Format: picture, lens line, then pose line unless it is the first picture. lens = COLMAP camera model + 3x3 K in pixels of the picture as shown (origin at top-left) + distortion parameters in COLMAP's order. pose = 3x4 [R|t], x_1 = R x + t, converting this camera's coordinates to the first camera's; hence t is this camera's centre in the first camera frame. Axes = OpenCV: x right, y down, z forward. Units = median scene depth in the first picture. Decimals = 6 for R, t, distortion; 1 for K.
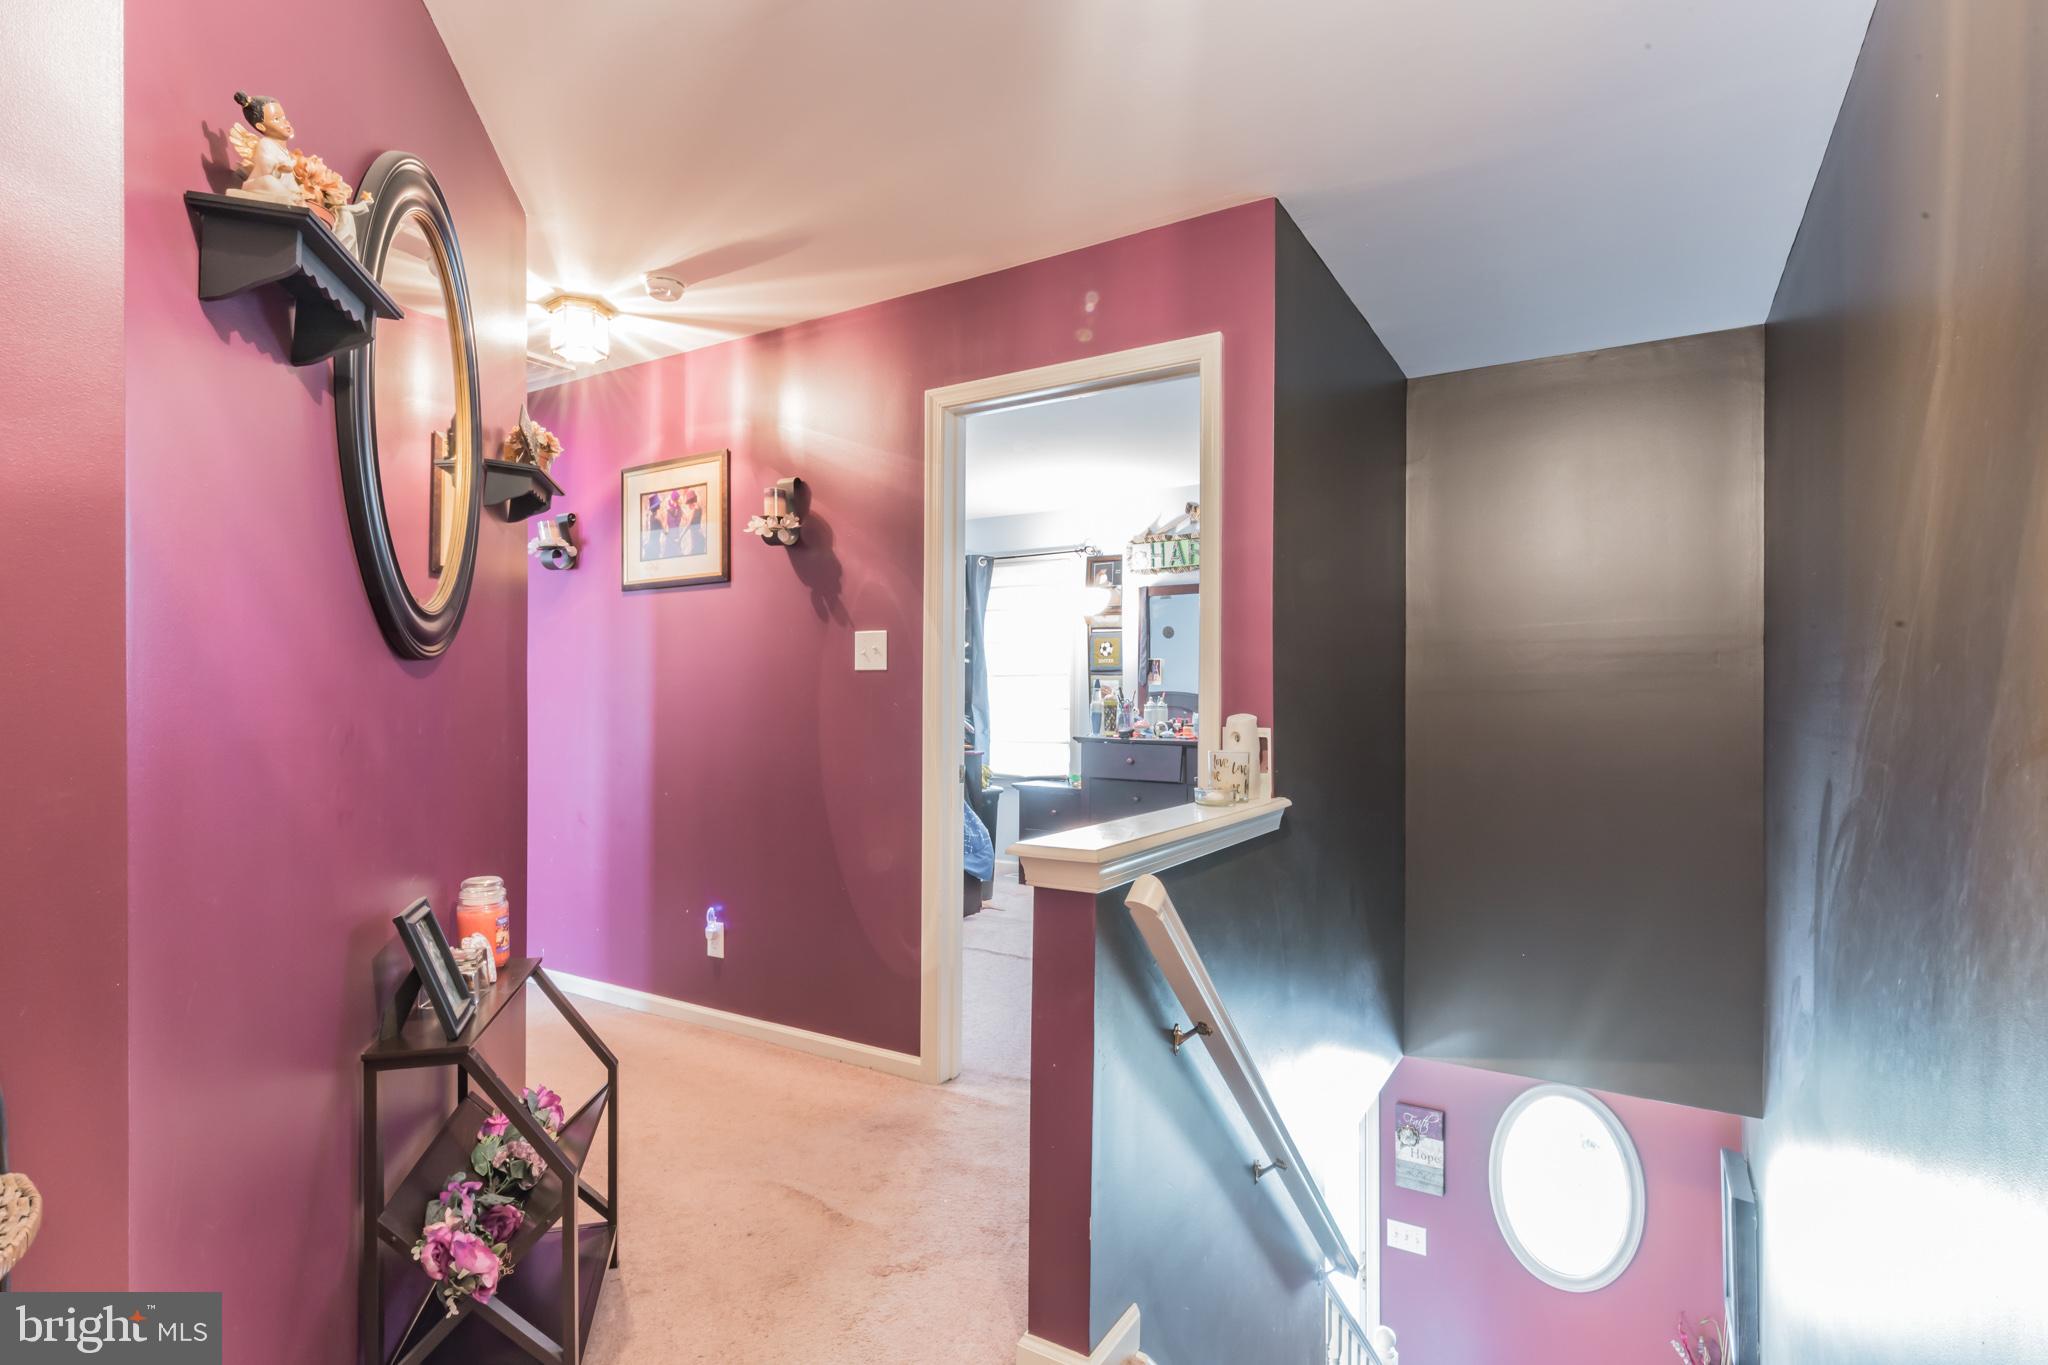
lens RADIAL K [[1008.5, 0, 1021.5], [0, 1008.5, 687.8], [0, 0, 1]] dist [0.003210, 0.000227]
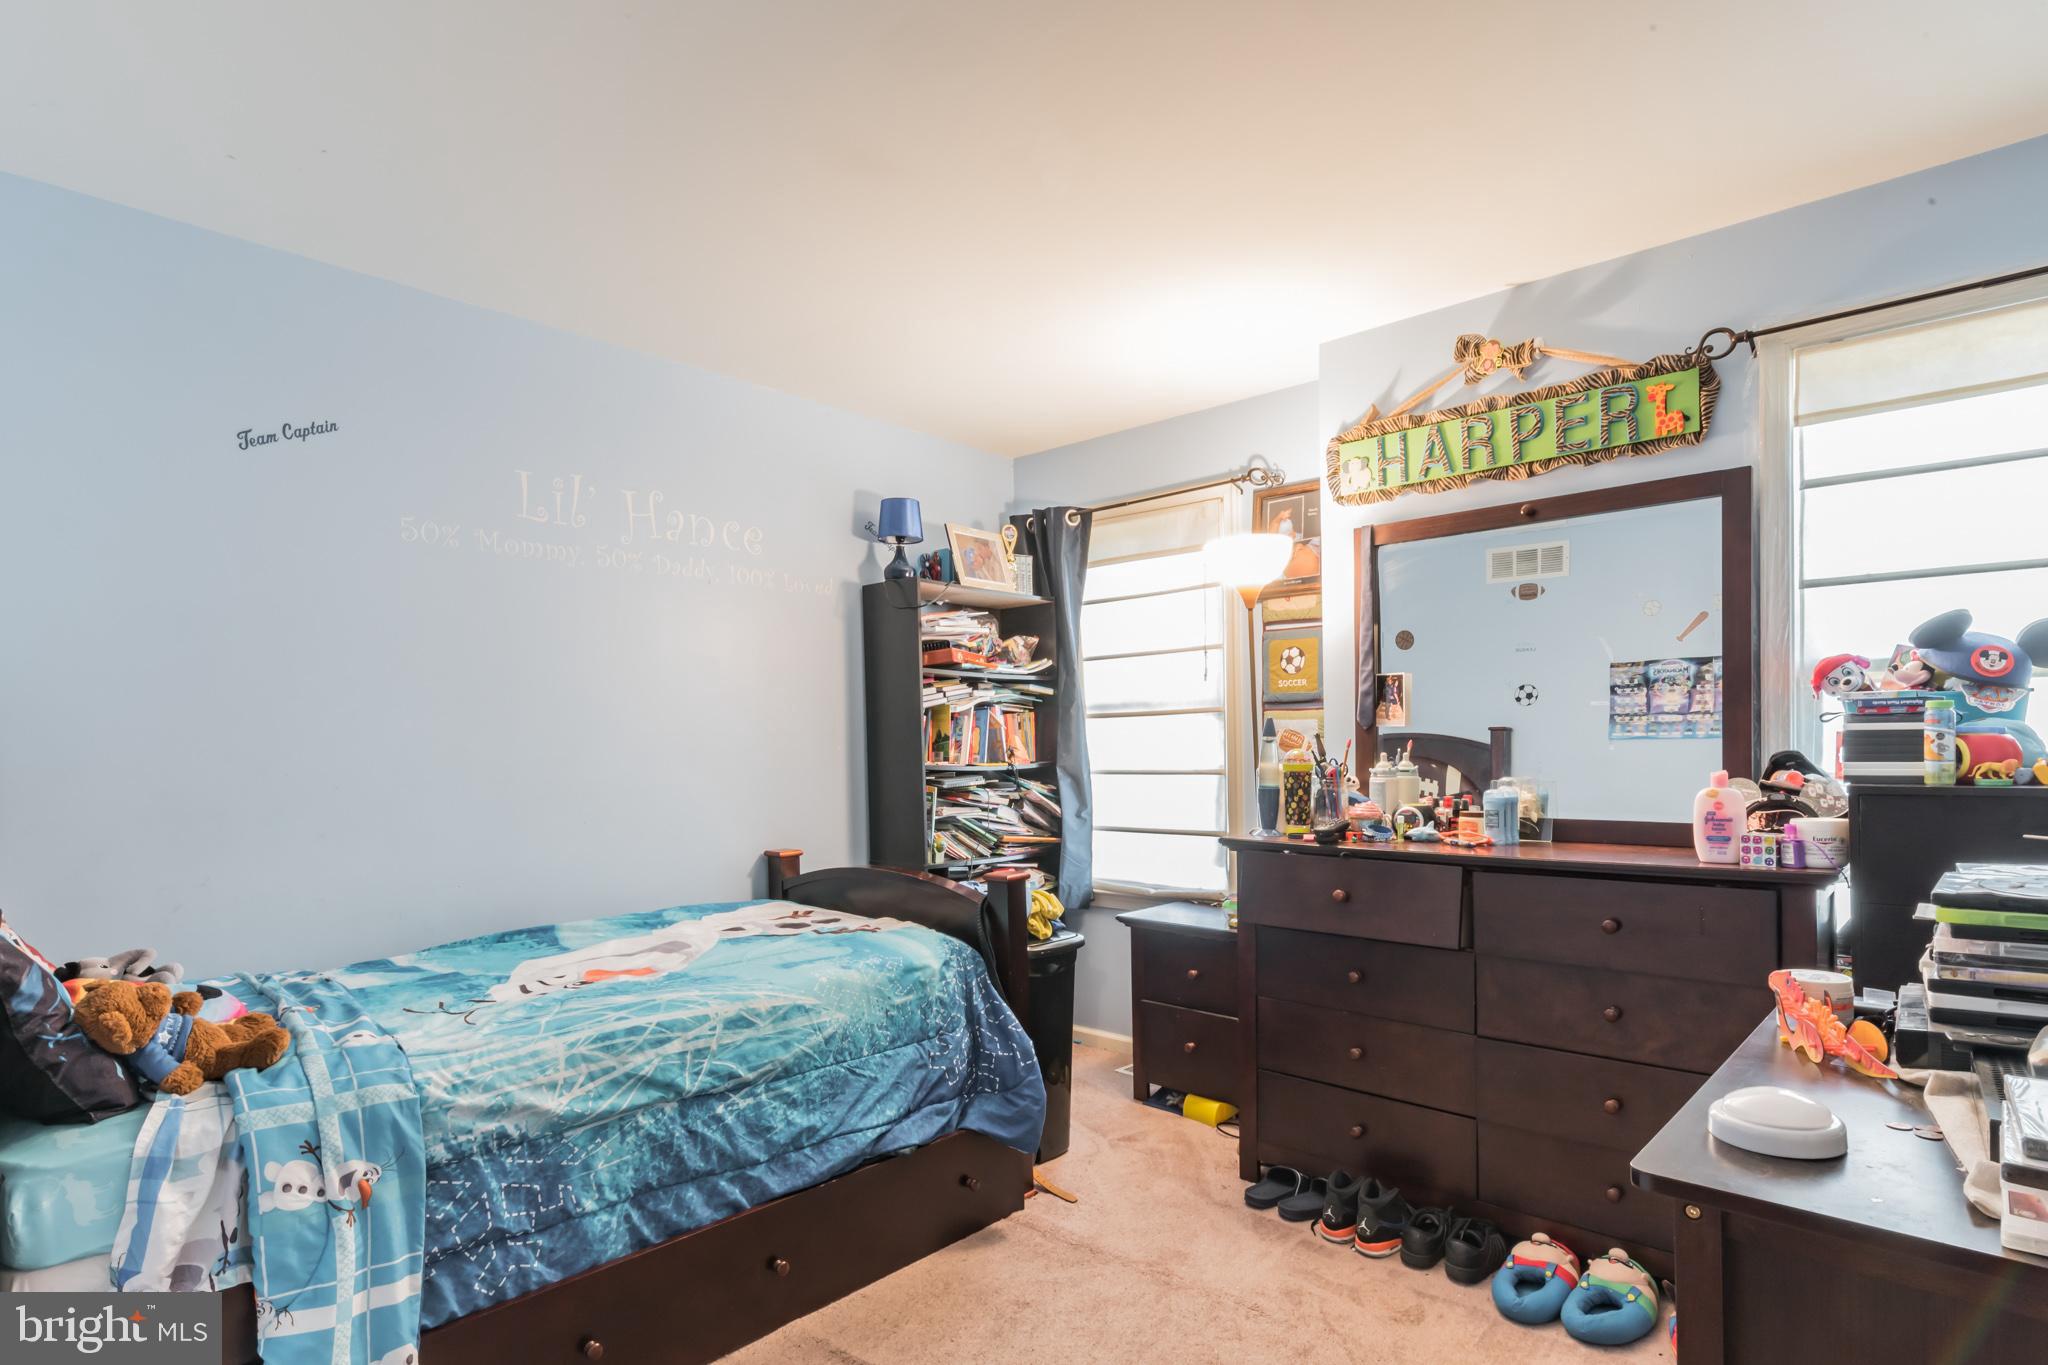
lens RADIAL K [[1008.5, 0, 1053.0], [0, 1008.5, 756.6], [0, 0, 1]] dist [0.003210, 0.000227]
pose [[0.983288, -0.020298, -0.180921, 0.058928], [0.025721, 0.999286, 0.027678, -0.006339], [0.180230, -0.031869, 0.983108, 0.489945]]
